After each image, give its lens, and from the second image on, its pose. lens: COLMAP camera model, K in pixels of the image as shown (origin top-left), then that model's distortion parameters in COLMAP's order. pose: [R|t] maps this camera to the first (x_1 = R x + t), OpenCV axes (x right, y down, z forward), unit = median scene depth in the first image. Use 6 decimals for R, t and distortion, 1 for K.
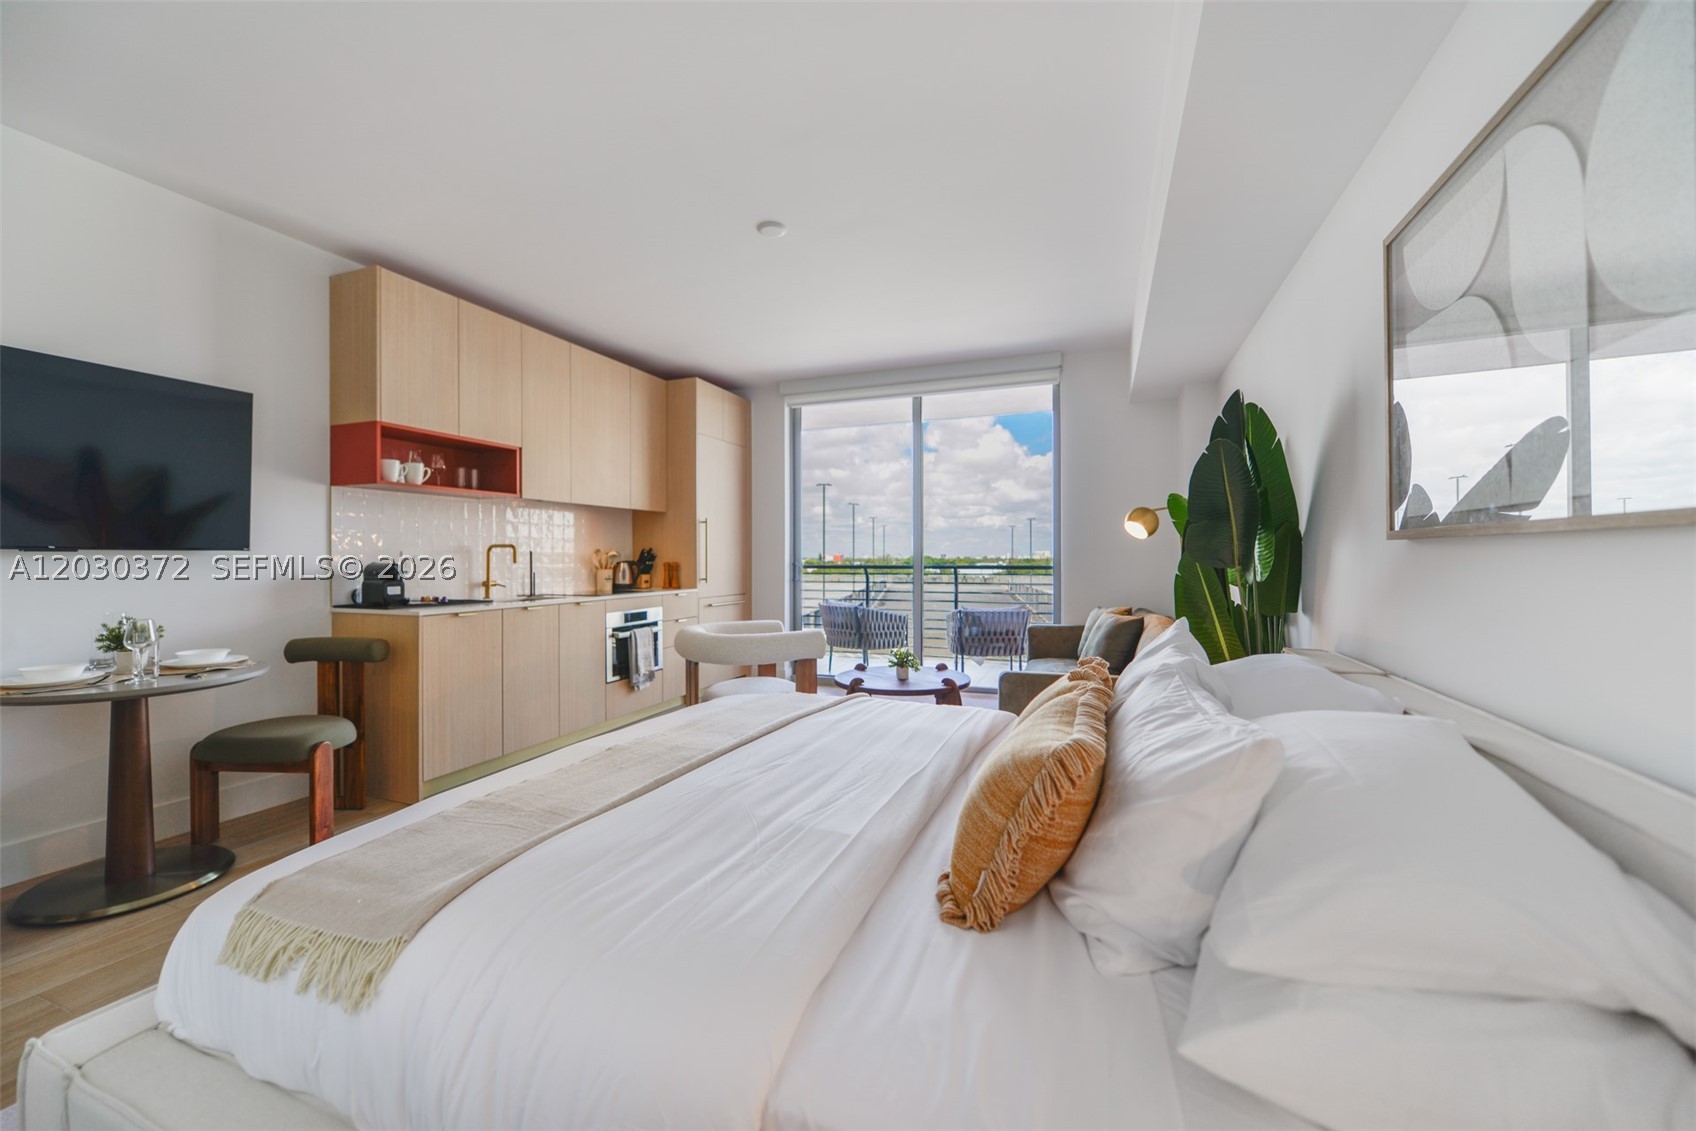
lens RADIAL K [[670.4, 0, 838.5], [0, 670.4, 559.4], [0, 0, 1]] dist [0.002520, -0.003413]
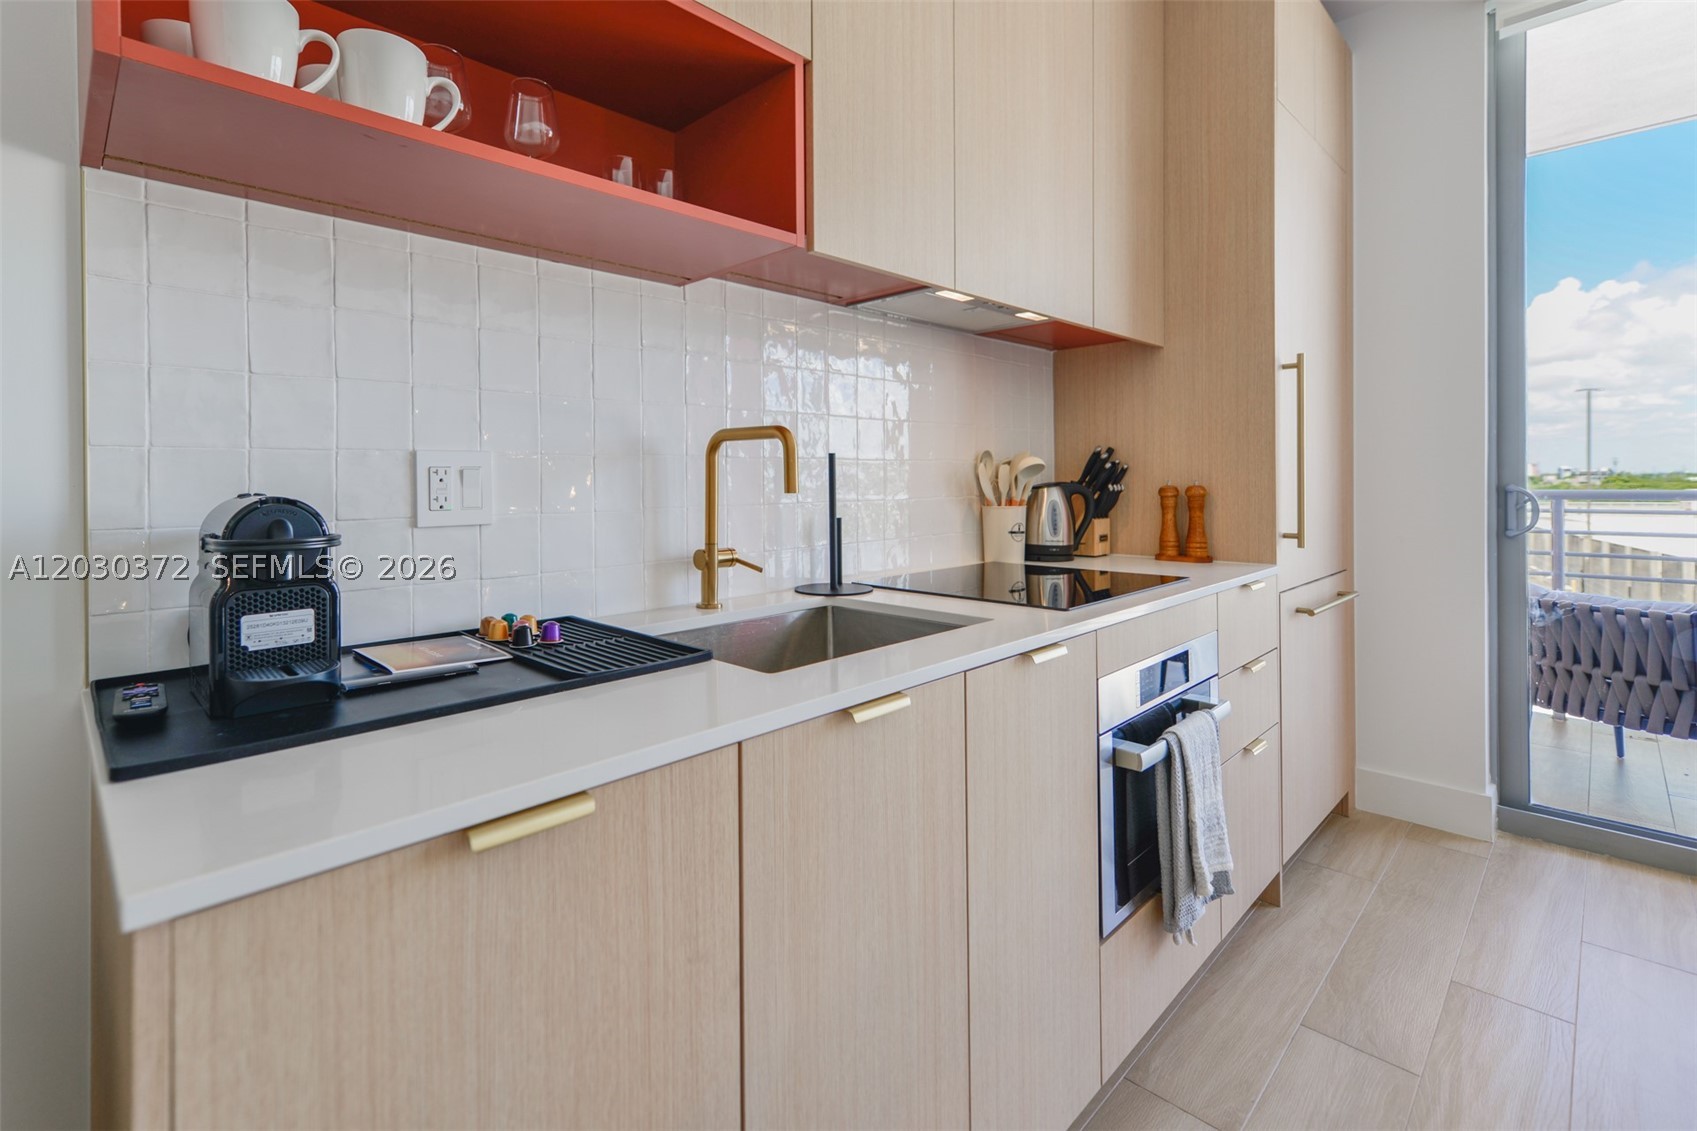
lens RADIAL K [[784.1, 0, 787.0], [0, 784.1, 477.3], [0, 0, 1]] dist [0.001982, 0.000630]
pose [[0.904965, -0.003505, -0.425472, -0.313089], [0.003010, 0.999994, -0.001837, -0.000118], [0.425476, 0.000382, 0.904970, 0.639353]]
